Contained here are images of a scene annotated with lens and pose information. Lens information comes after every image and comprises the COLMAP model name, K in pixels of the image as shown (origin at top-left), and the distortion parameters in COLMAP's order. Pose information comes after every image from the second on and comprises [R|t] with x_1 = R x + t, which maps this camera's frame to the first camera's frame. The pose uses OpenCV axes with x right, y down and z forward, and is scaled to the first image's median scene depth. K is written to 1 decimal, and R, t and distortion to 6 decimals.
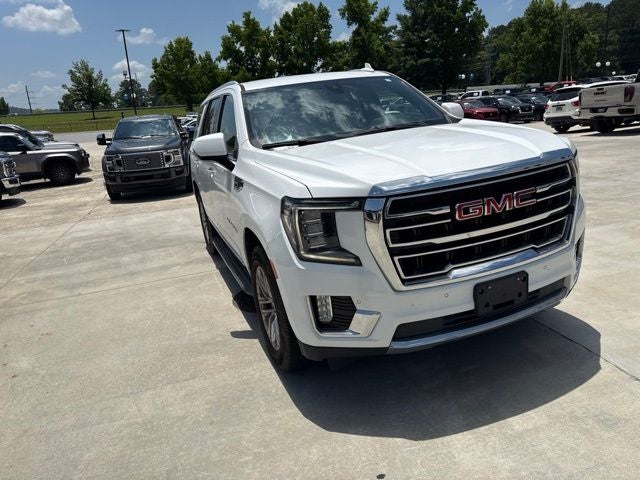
lens RADIAL K [[451.7, 0, 316.9], [0, 451.7, 240.4], [0, 0, 1]] dist [0.032957, -0.039710]
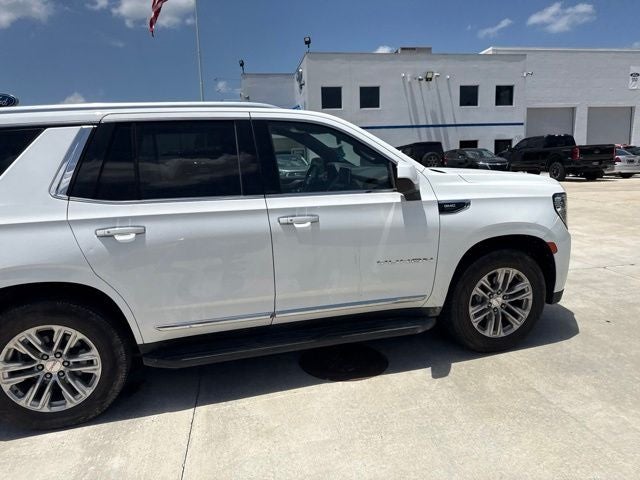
lens RADIAL K [[451.7, 0, 318.6], [0, 451.7, 248.8], [0, 0, 1]] dist [0.032957, -0.039710]
pose [[0.110254, -0.112781, 0.987484, -1.064290], [0.302288, 0.950279, 0.074781, -0.174394], [-0.946819, 0.290259, 0.138865, 1.011236]]
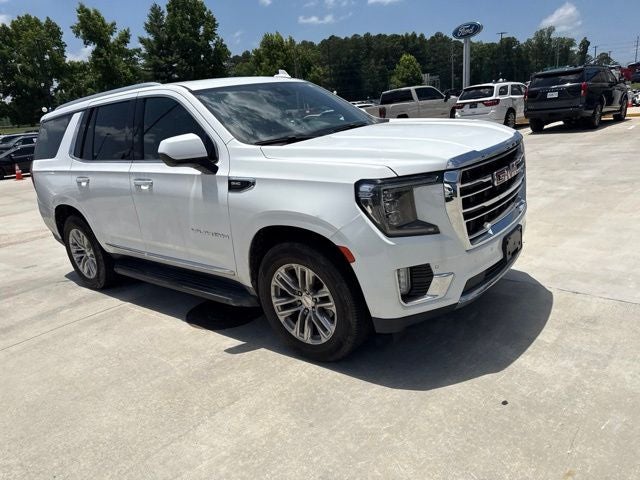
lens RADIAL K [[451.7, 0, 316.0], [0, 451.7, 243.8], [0, 0, 1]] dist [0.032957, -0.039710]
pose [[0.868053, -0.138320, 0.476814, -0.433223], [0.159076, 0.987261, -0.003205, 0.022003], [-0.470297, 0.078632, 0.878998, 0.090982]]
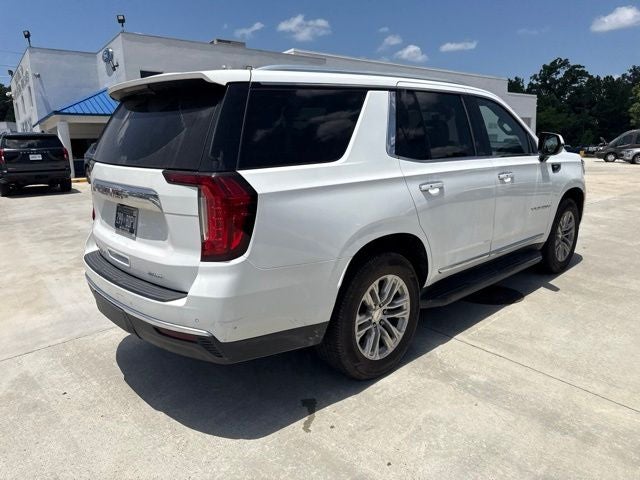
lens RADIAL K [[451.7, 0, 318.1], [0, 451.7, 242.5], [0, 0, 1]] dist [0.032957, -0.039710]
pose [[-0.373177, -0.099568, 0.922402, -1.073074], [0.313114, 0.922374, 0.226242, -0.401969], [-0.873326, 0.373245, -0.313032, 1.894509]]
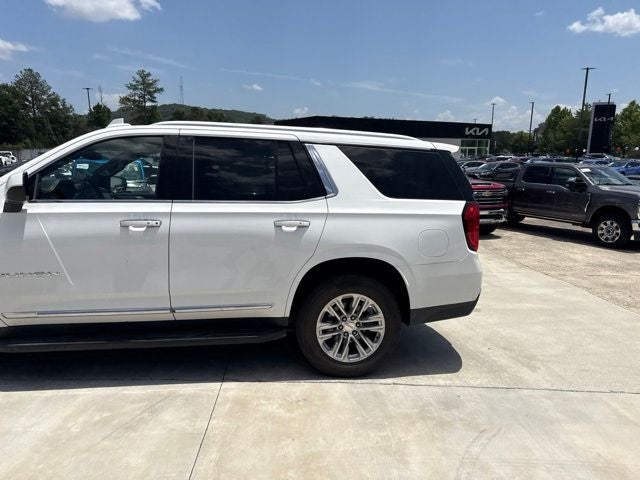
lens RADIAL K [[451.7, 0, 316.0], [0, 451.7, 237.3], [0, 0, 1]] dist [0.032957, -0.039710]
pose [[-0.212467, 0.226311, -0.950600, 1.026616], [-0.272541, 0.920484, 0.280056, -0.607515], [0.938392, 0.318580, -0.133893, 1.763326]]
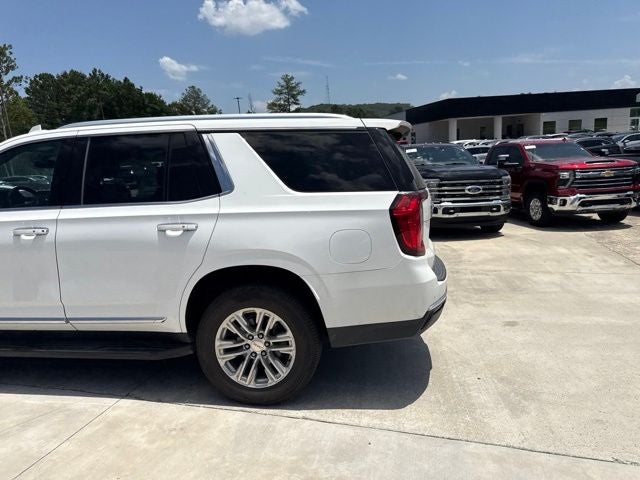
lens RADIAL K [[451.7, 0, 320.2], [0, 451.7, 245.0], [0, 0, 1]] dist [0.032957, -0.039710]
pose [[-0.487742, 0.261954, -0.832759, 0.707186], [-0.152292, 0.913760, 0.376630, -0.677805], [0.859602, 0.310521, -0.405785, 2.150278]]
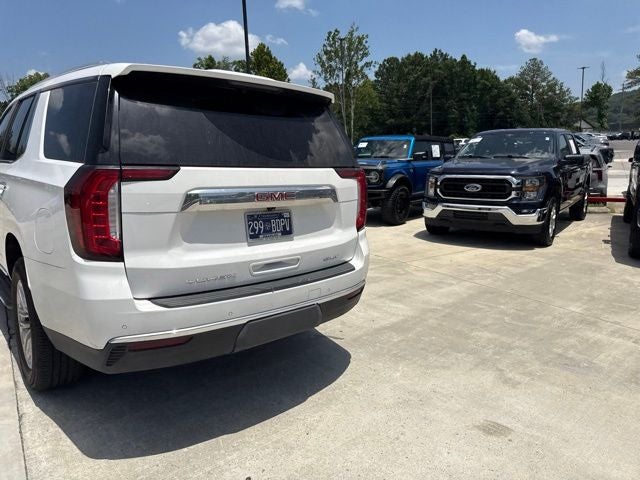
lens RADIAL K [[451.7, 0, 316.3], [0, 451.7, 236.2], [0, 0, 1]] dist [0.032957, -0.039710]
pose [[-0.935370, 0.151099, -0.319769, -0.119024], [-0.014552, 0.886935, 0.461666, -0.670775], [0.353371, 0.436481, -0.827413, 2.523460]]
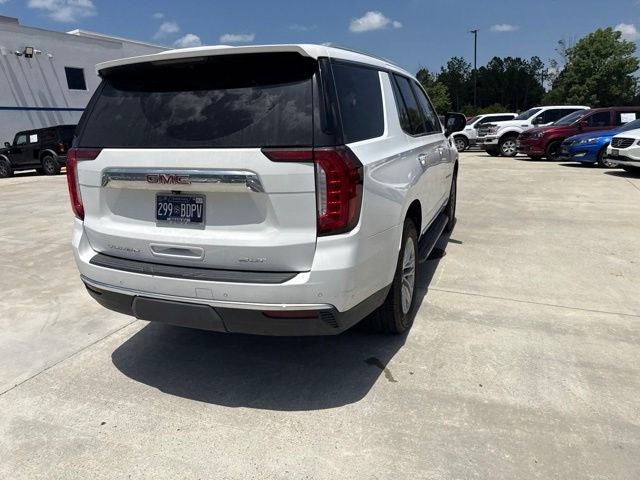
lens RADIAL K [[451.7, 0, 317.9], [0, 451.7, 247.2], [0, 0, 1]] dist [0.032957, -0.039710]
pose [[-0.727616, -0.048958, 0.684236, -0.876045], [0.300496, 0.873911, 0.382076, -0.510437], [-0.616667, 0.483615, -0.621160, 2.235162]]
